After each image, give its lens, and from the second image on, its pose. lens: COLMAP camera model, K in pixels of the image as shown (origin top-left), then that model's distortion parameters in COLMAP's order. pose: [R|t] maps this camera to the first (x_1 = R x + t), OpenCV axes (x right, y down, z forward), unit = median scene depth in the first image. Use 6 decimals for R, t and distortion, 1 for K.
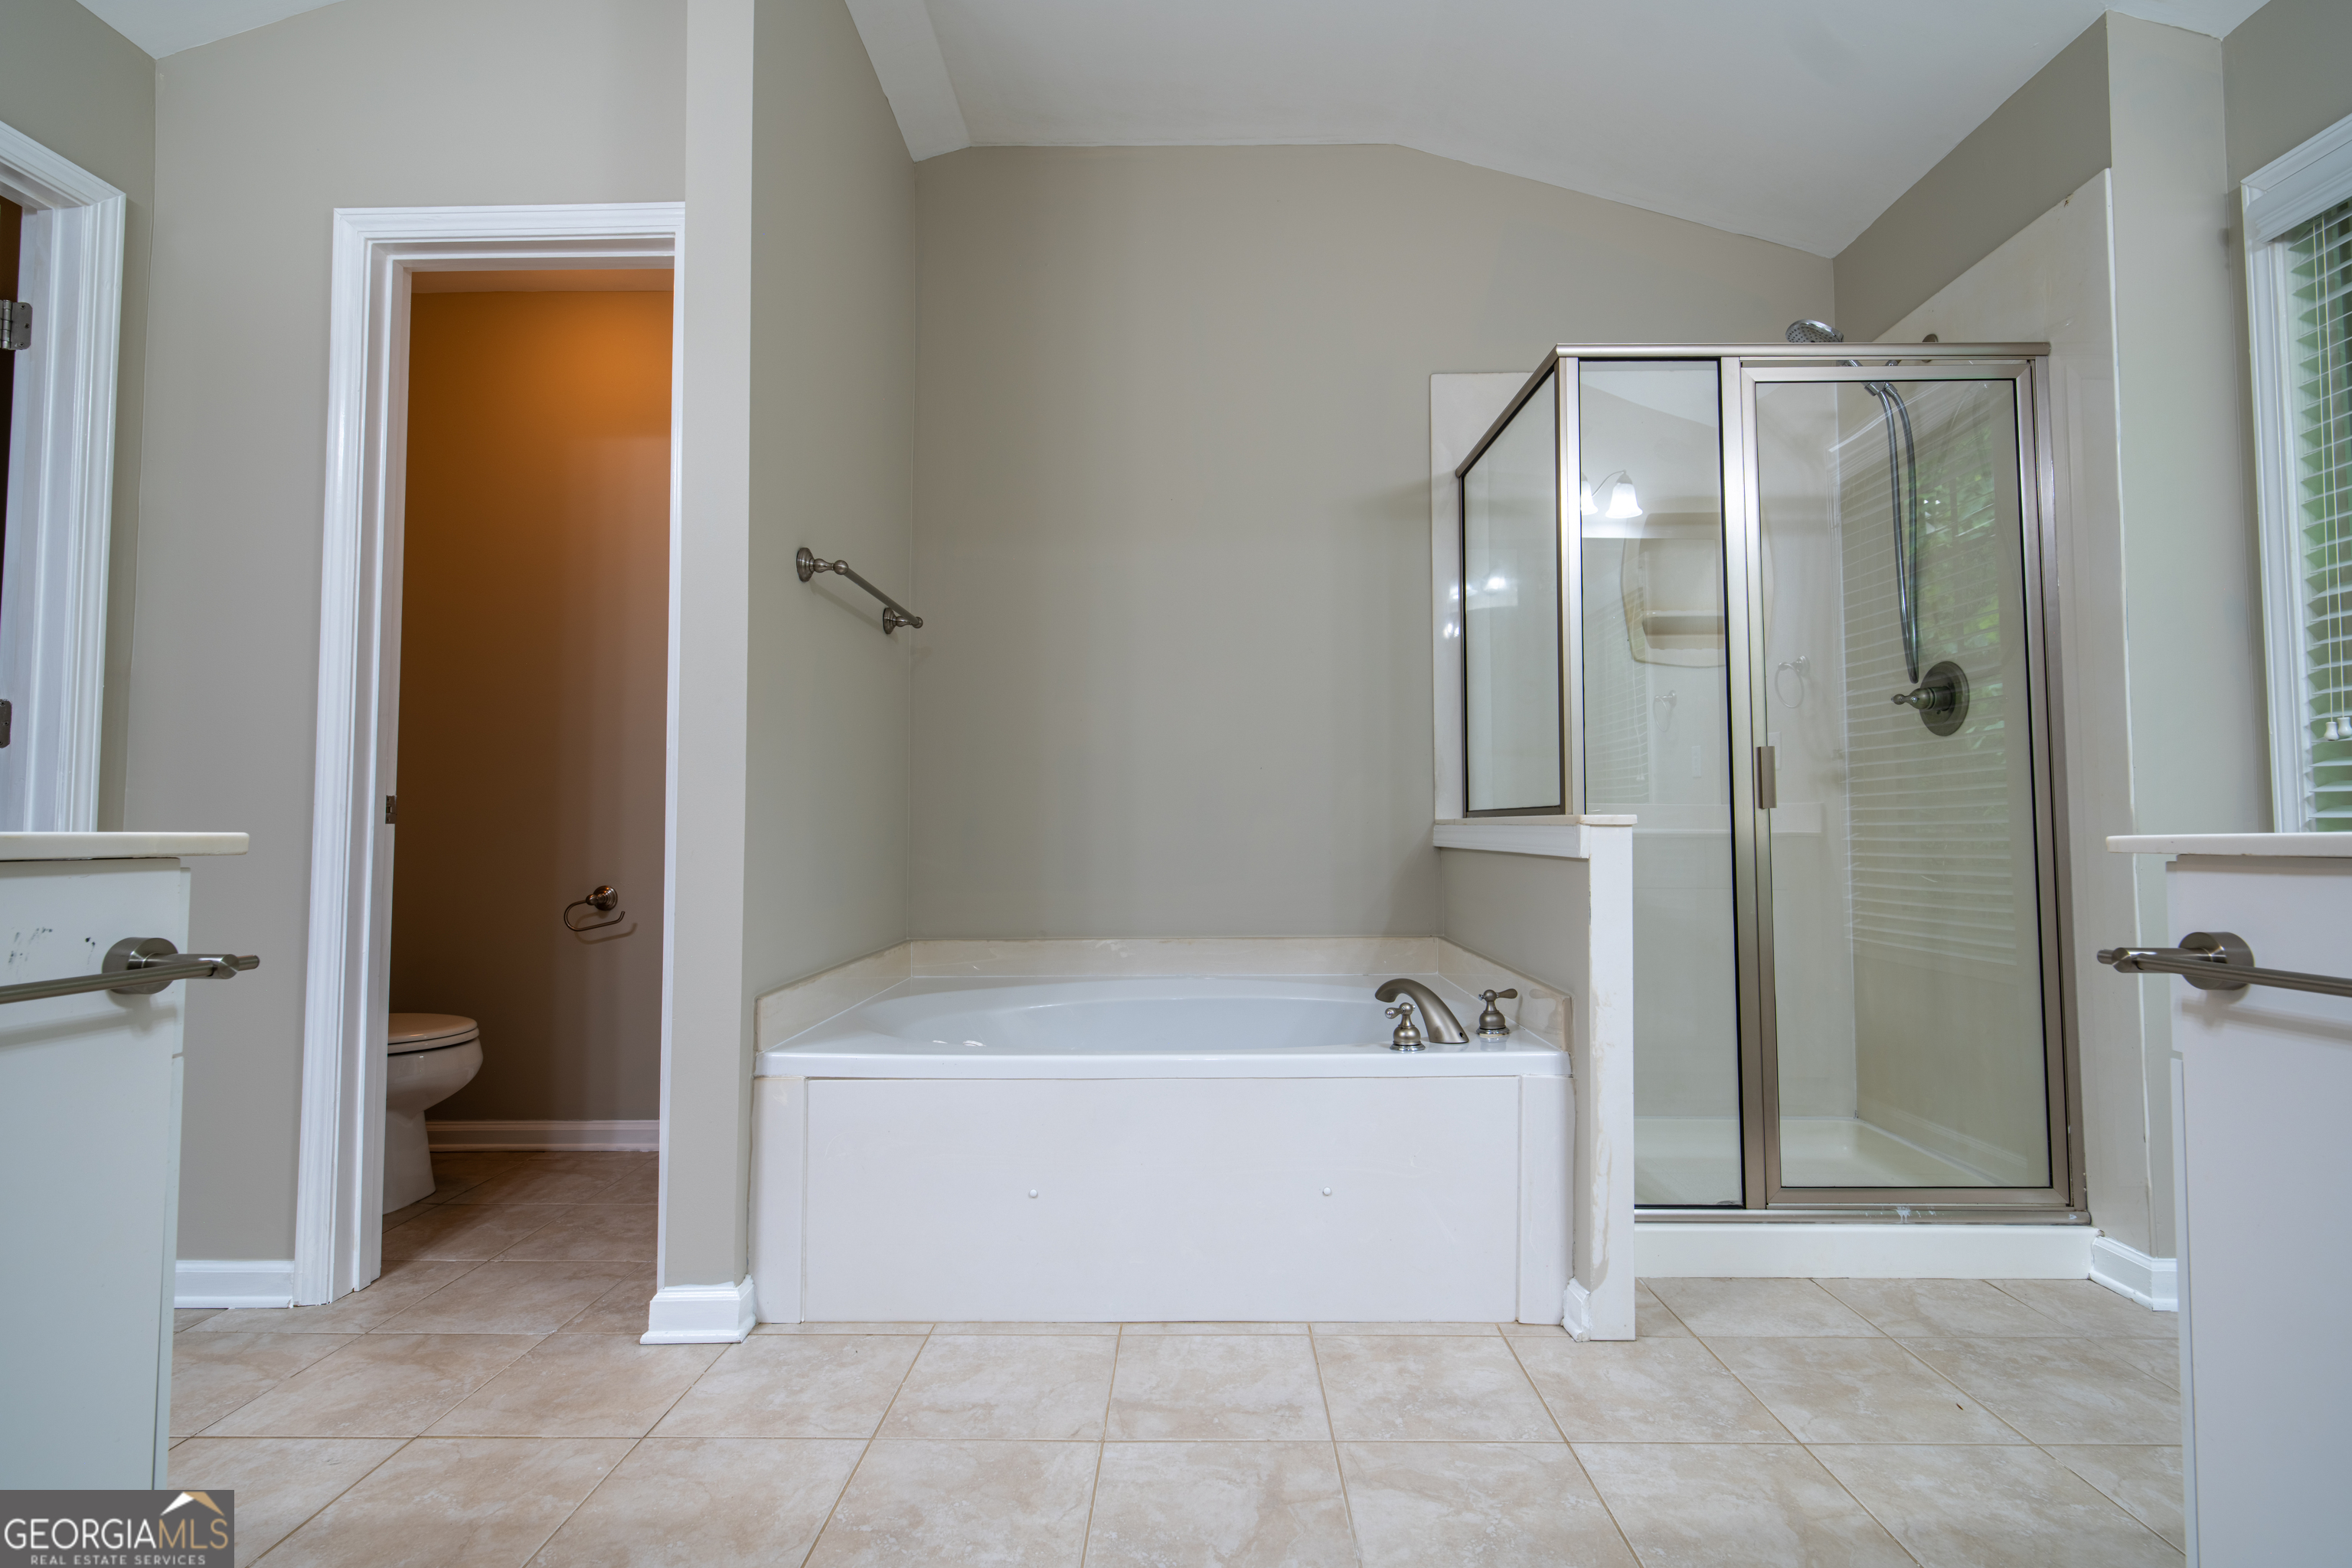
lens RADIAL K [[1105.3, 0, 1185.5], [0, 1105.3, 779.7], [0, 0, 1]] dist [0.001059, -0.000966]
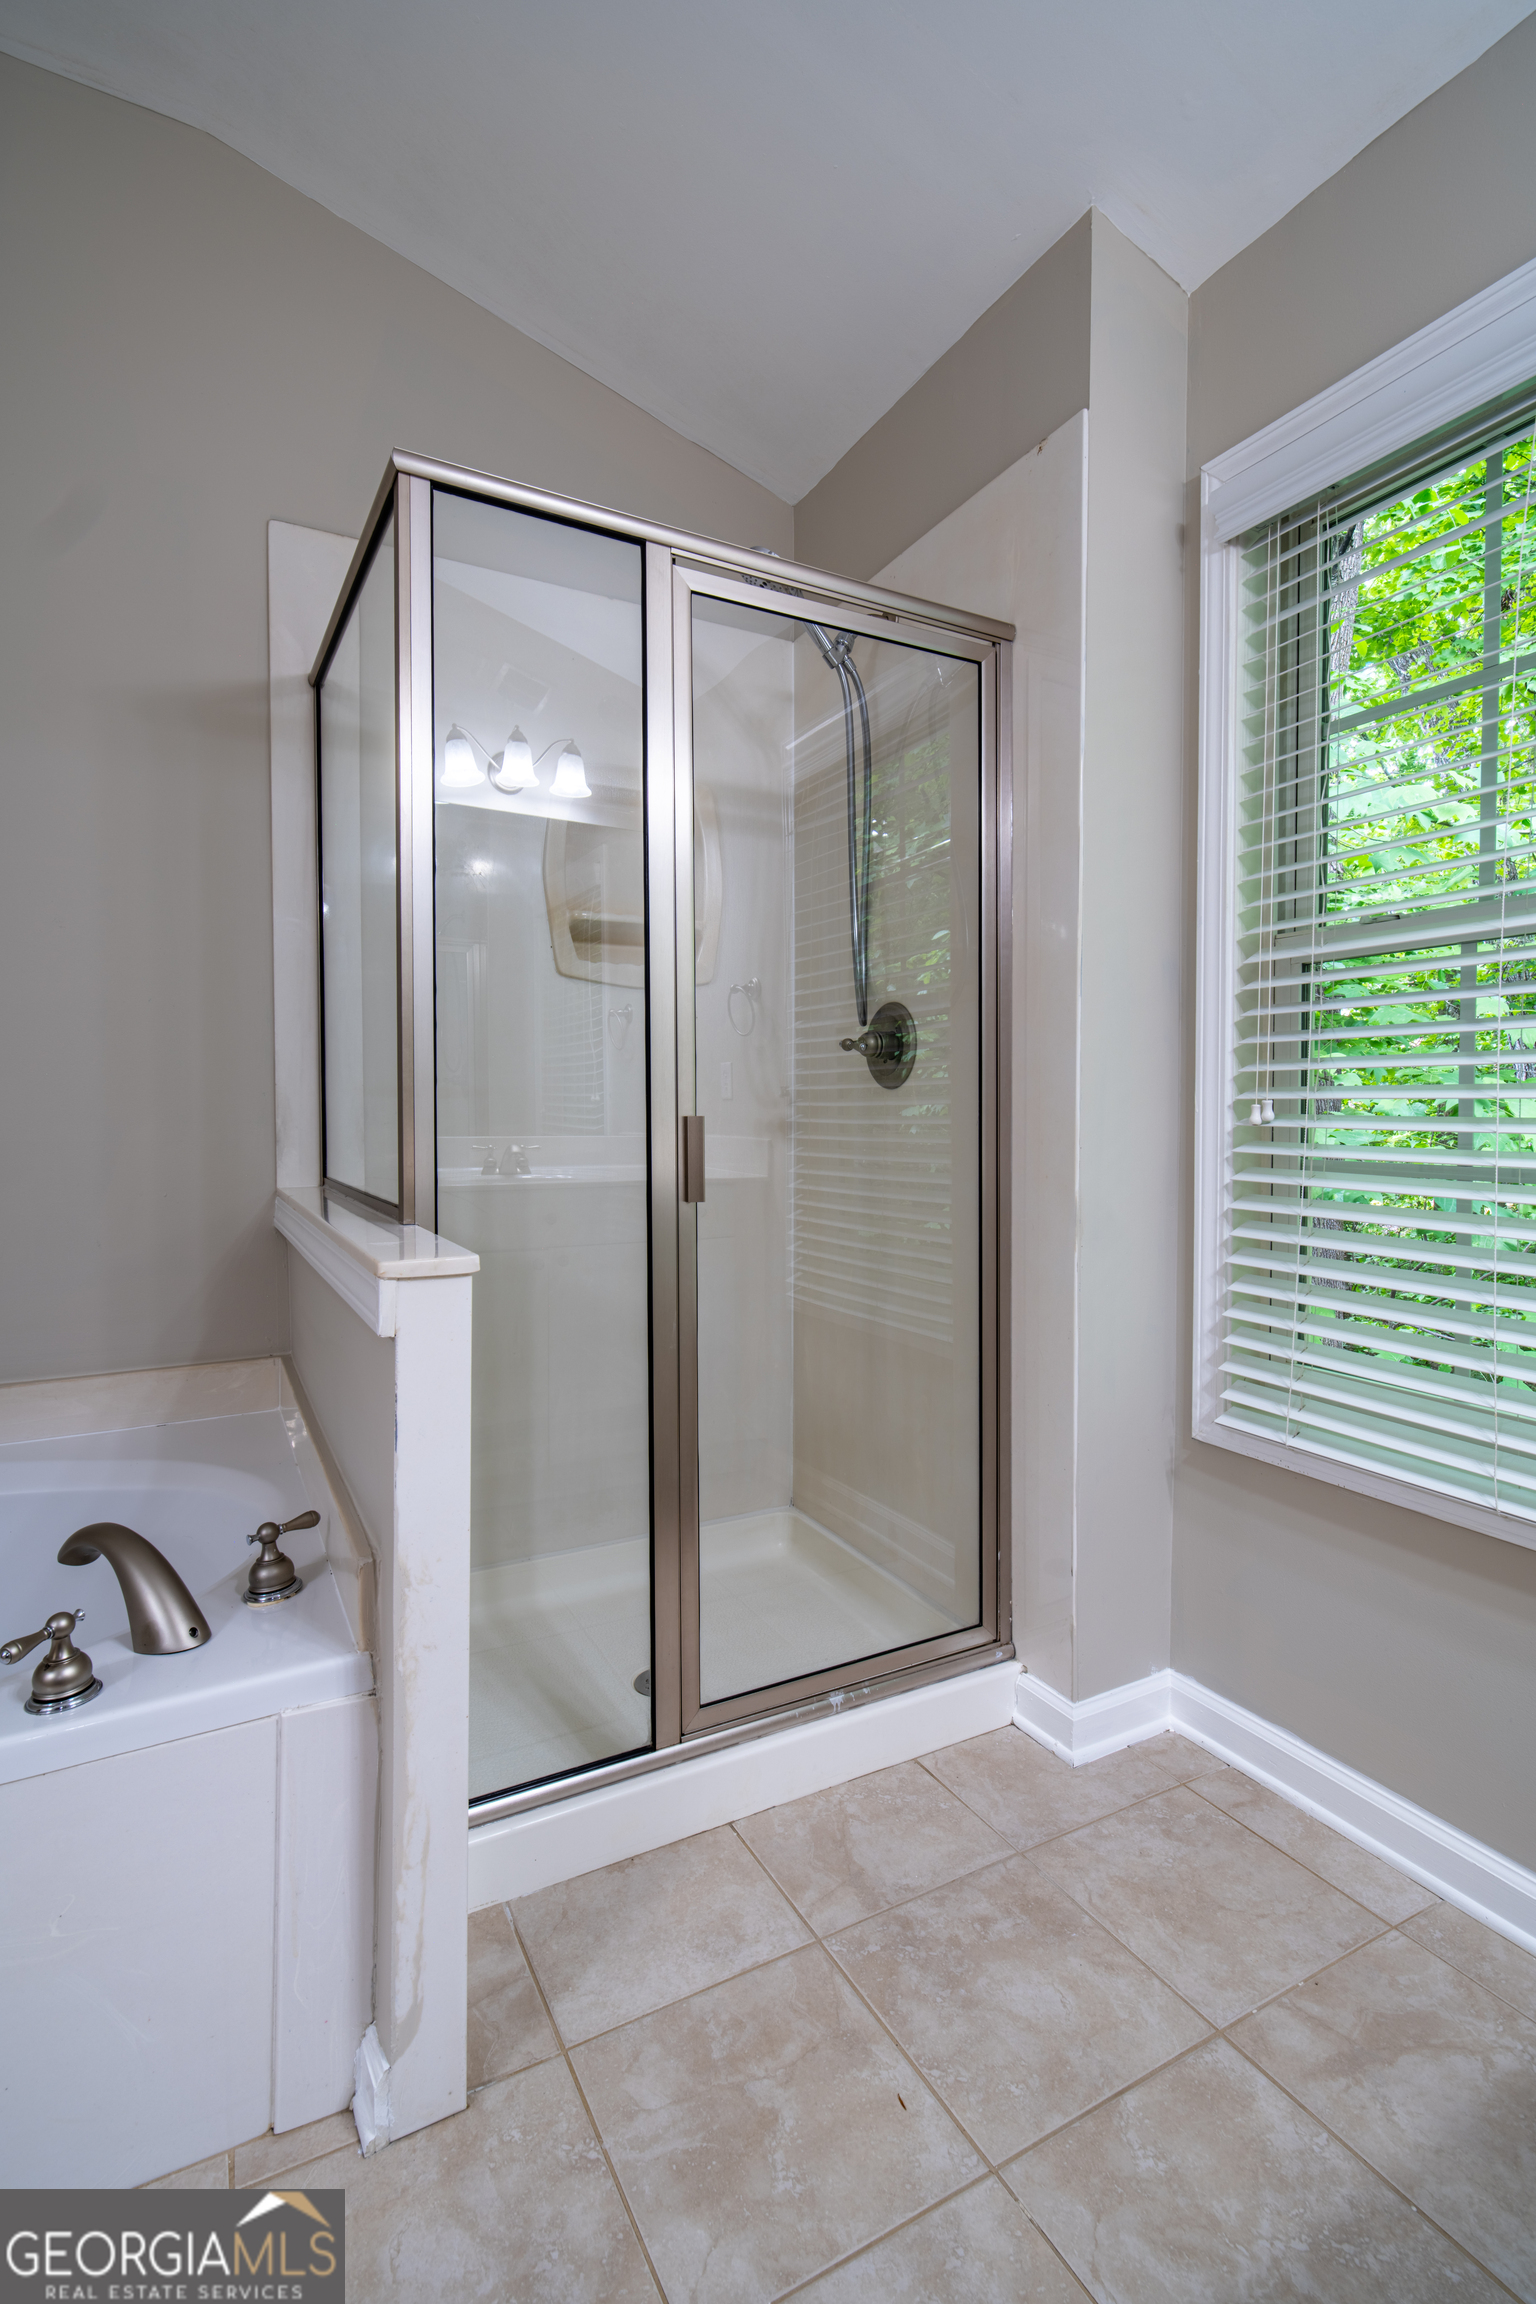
lens RADIAL K [[1071.8, 0, 758.5], [0, 1071.8, 1138.9], [0, 0, 1]] dist [0.002573, 0.000160]
pose [[0.875890, -0.010804, 0.482390, 0.229334], [-0.023395, 0.997623, 0.064823, -0.062115], [-0.481944, -0.068063, 0.873554, 0.376466]]
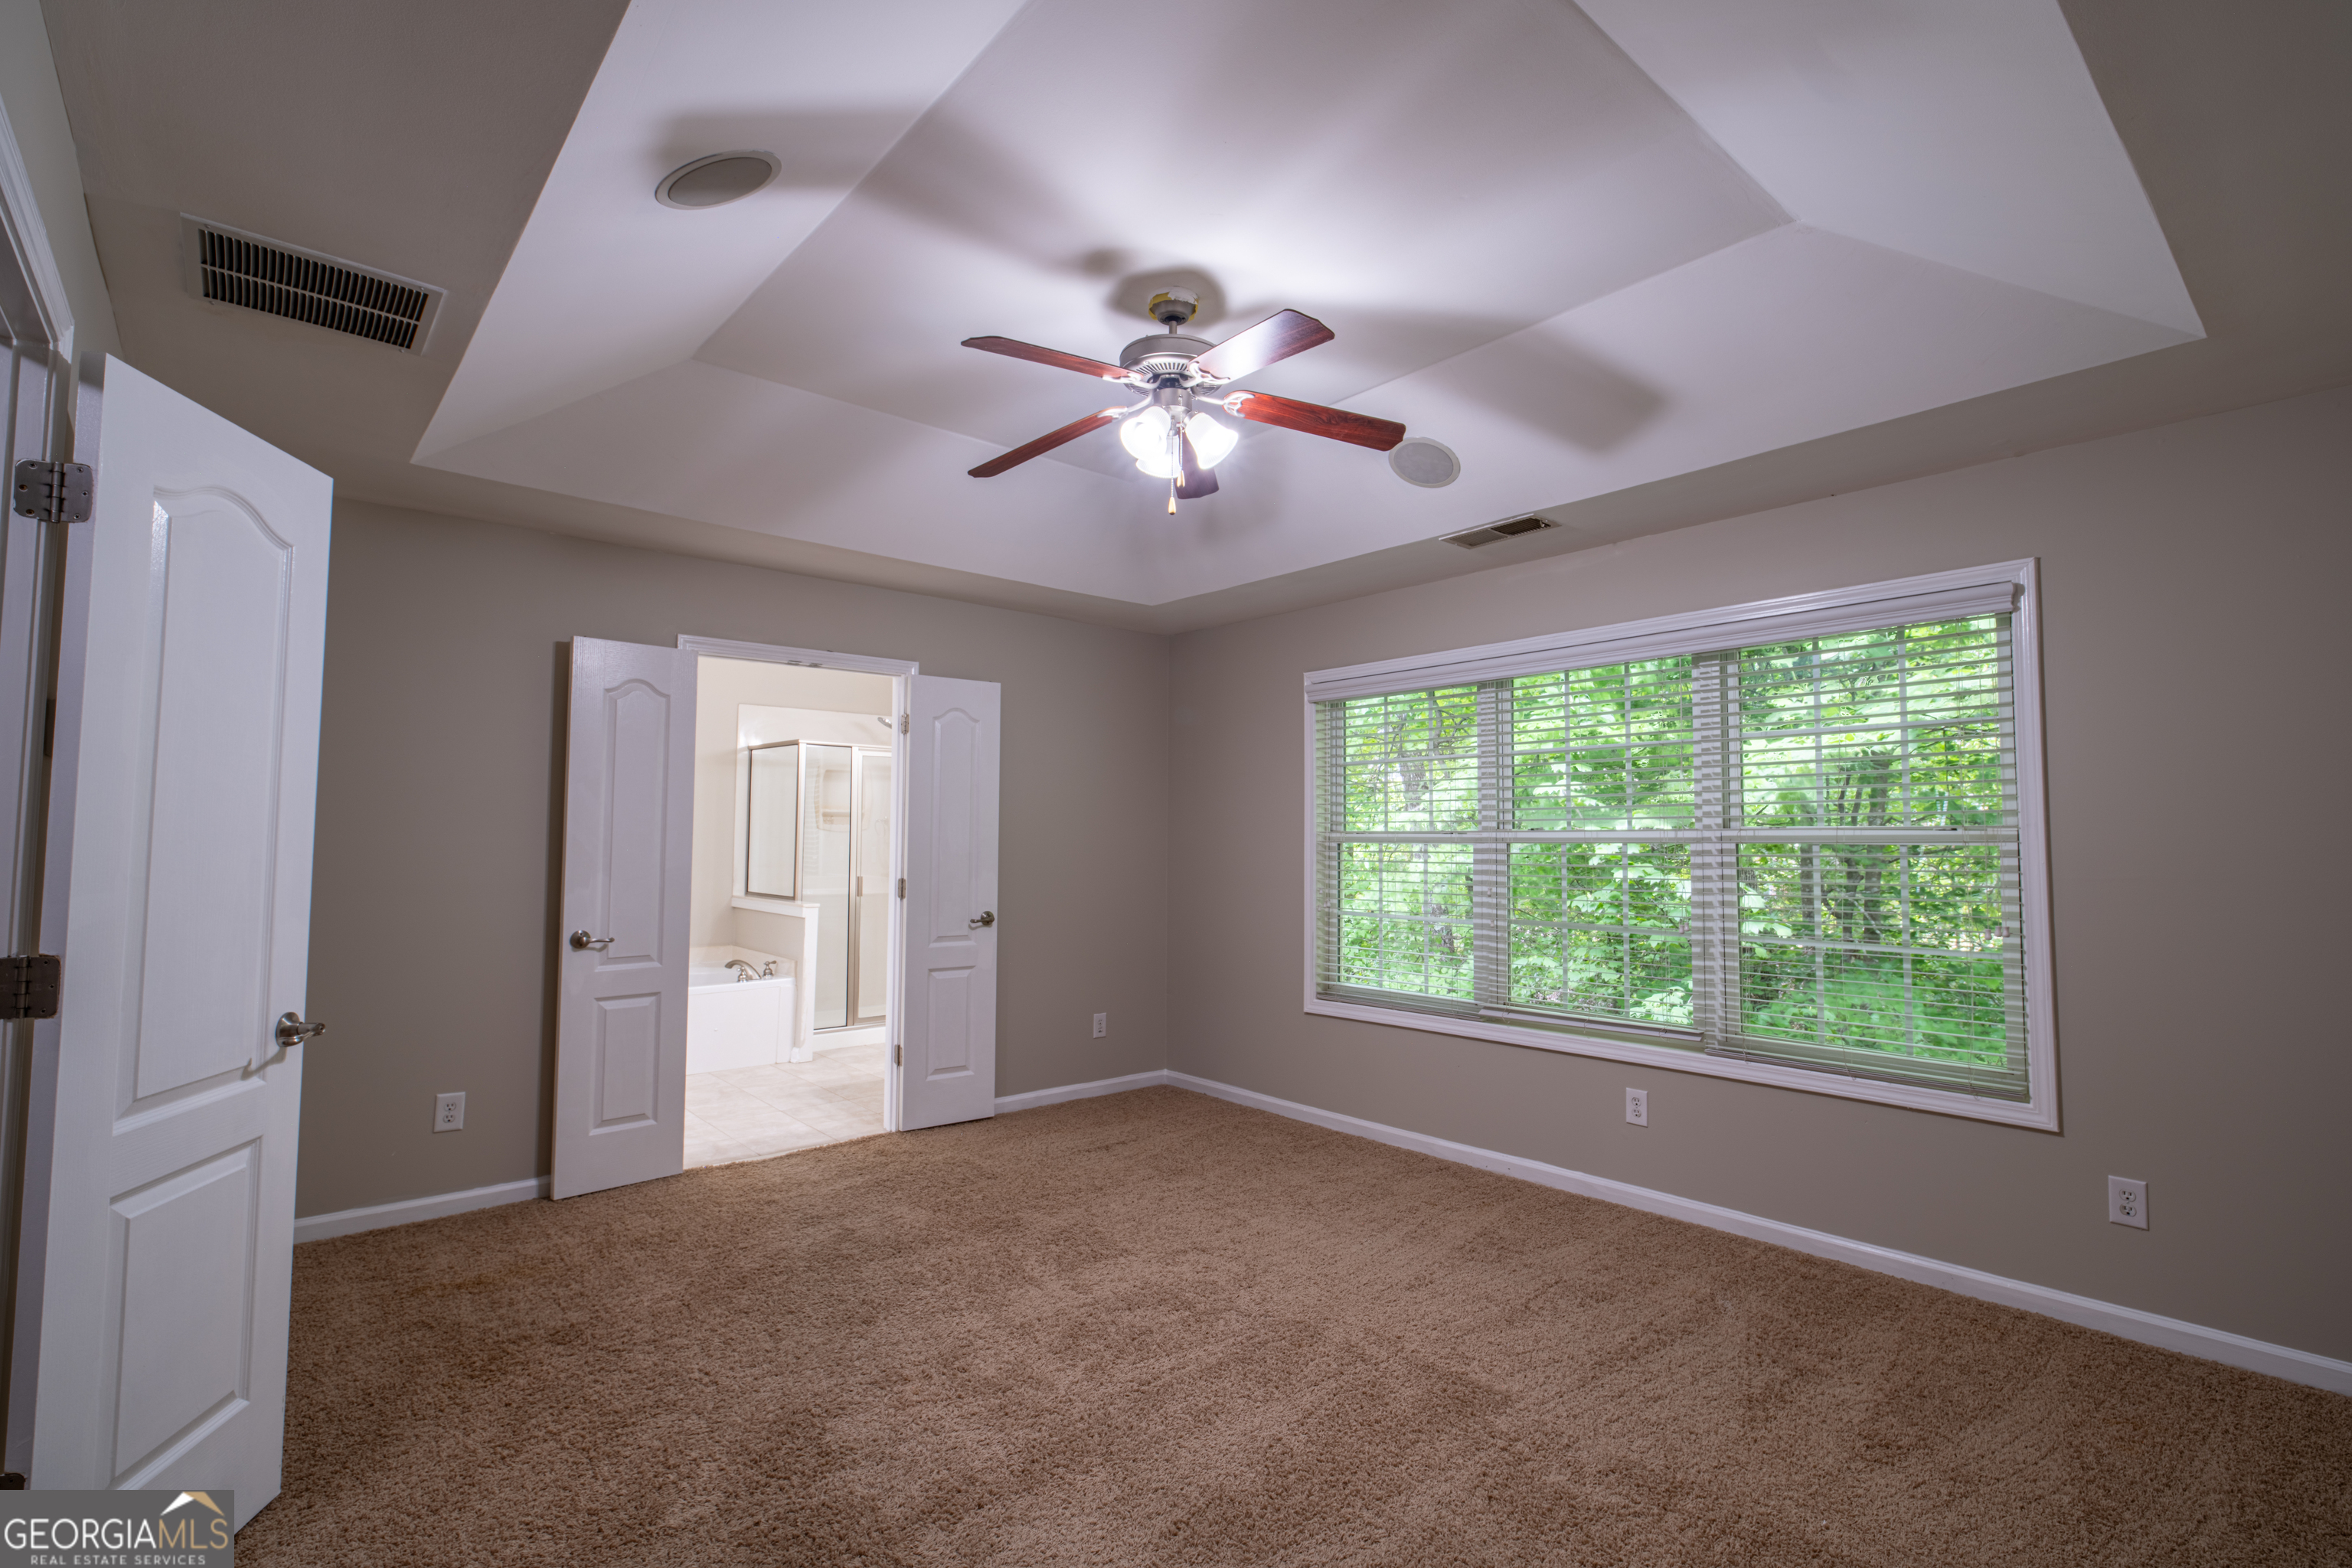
lens RADIAL K [[1105.3, 0, 1185.5], [0, 1105.3, 779.7], [0, 0, 1]] dist [0.001059, -0.000966]
pose [[0.750242, 0.040871, 0.659899, -0.833180], [-0.035951, 0.999133, -0.021008, -0.265206], [-0.660185, -0.007963, 0.751061, -1.899462]]
